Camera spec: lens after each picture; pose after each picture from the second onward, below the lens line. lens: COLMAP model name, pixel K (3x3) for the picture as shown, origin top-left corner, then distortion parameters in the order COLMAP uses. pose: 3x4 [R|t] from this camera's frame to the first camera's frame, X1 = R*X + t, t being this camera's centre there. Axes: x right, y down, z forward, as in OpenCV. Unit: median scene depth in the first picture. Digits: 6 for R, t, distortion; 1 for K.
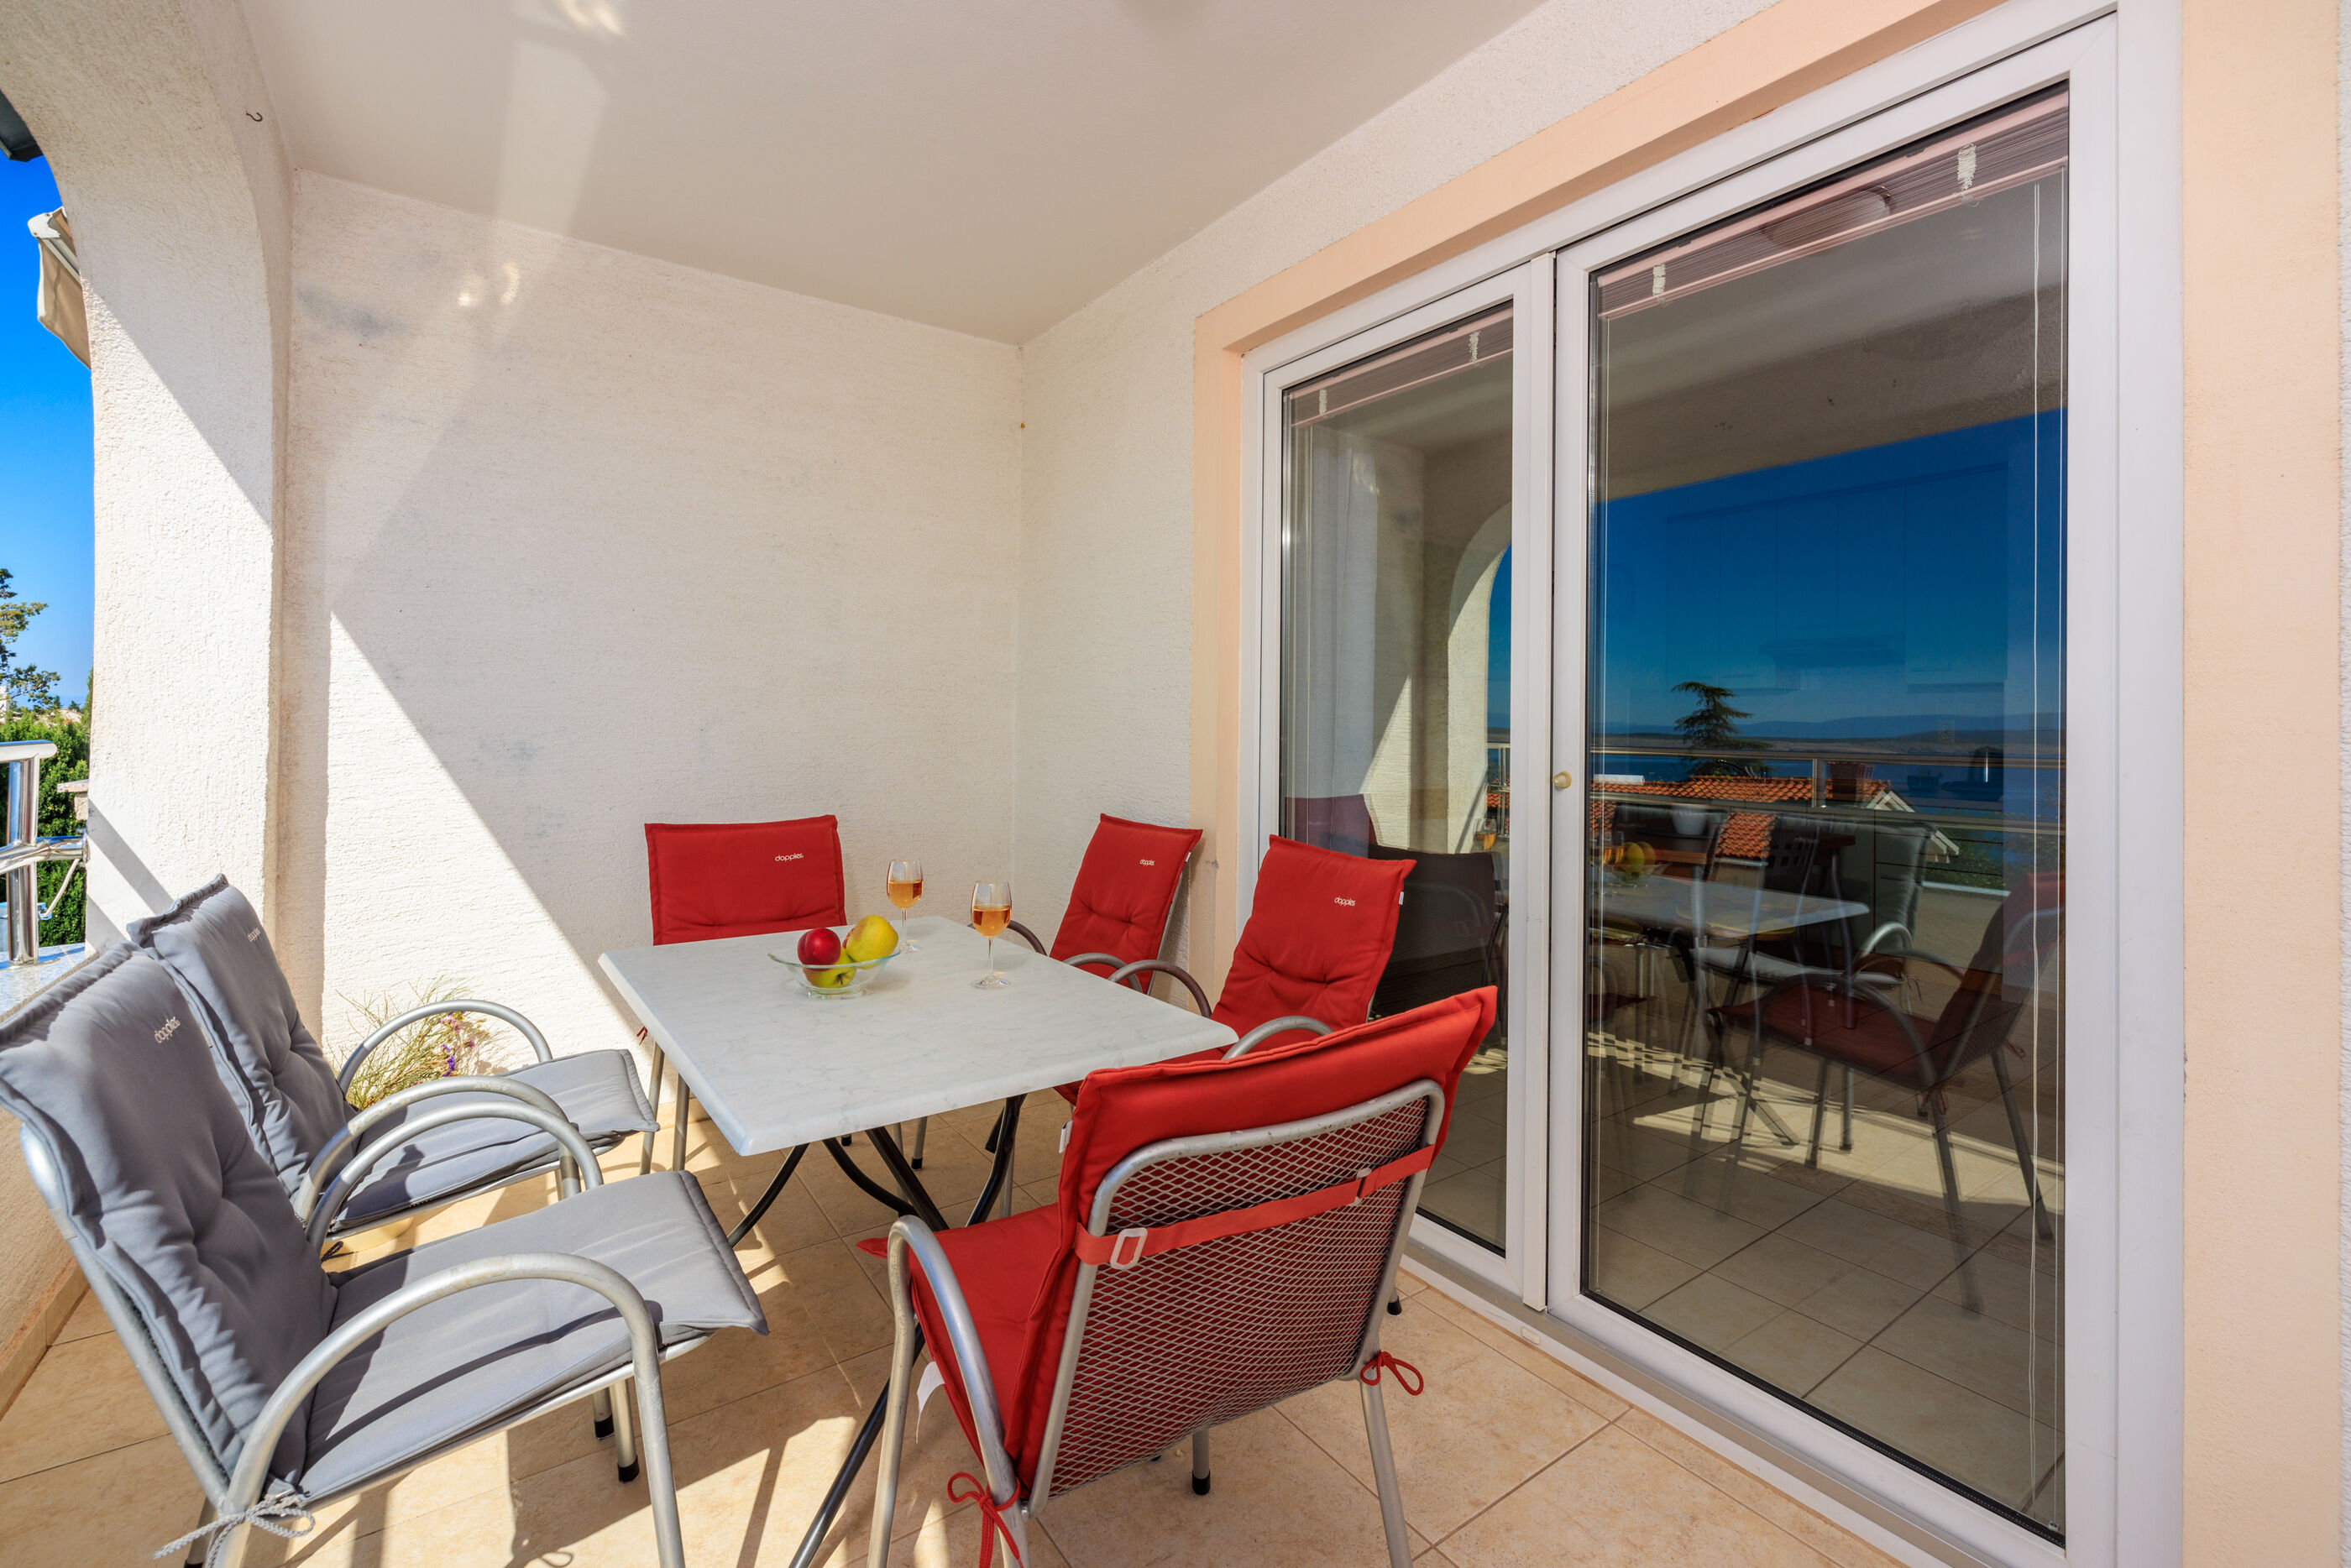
lens RADIAL K [[1038.6, 0, 1171.2], [0, 1038.6, 729.2], [0, 0, 1]] dist [0.002202, 0.000496]
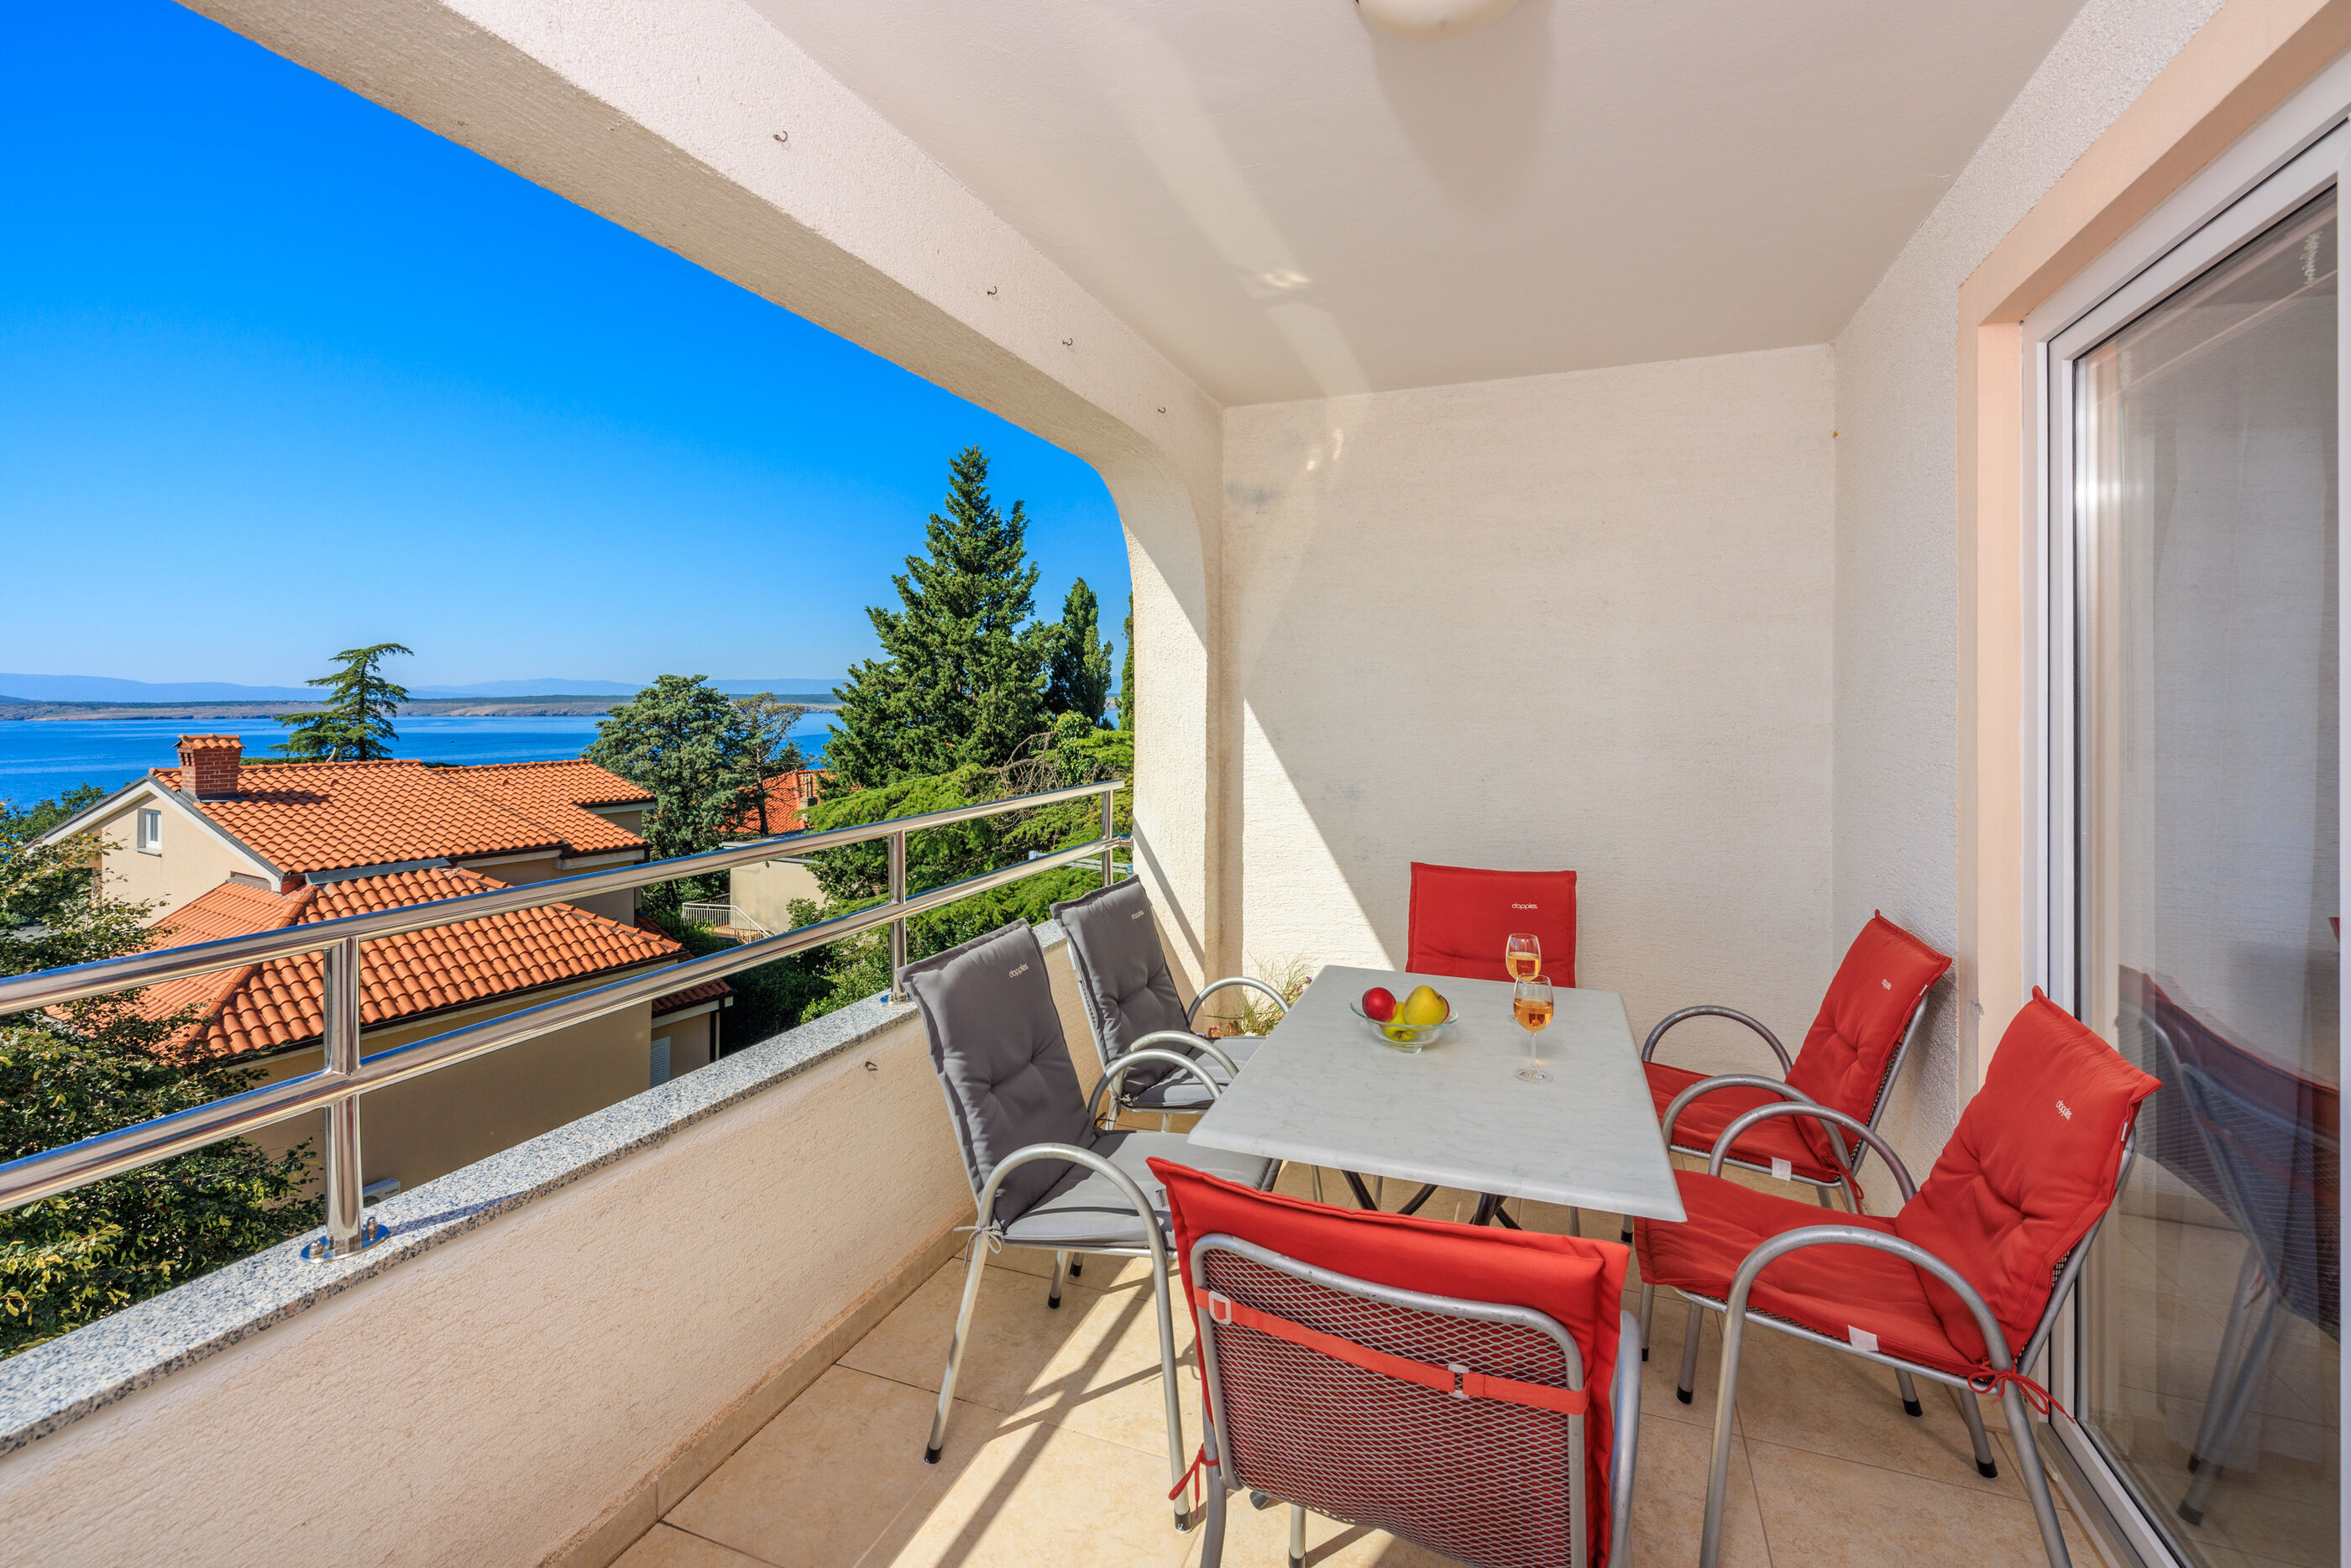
lens RADIAL K [[1038.6, 0, 1136.4], [0, 1038.6, 705.7], [0, 0, 1]] dist [0.002202, 0.000496]
pose [[0.523271, -0.005487, -0.852149, 0.384049], [0.005523, 0.999980, -0.003047, -0.094947], [0.852149, -0.003112, 0.523291, 0.087195]]
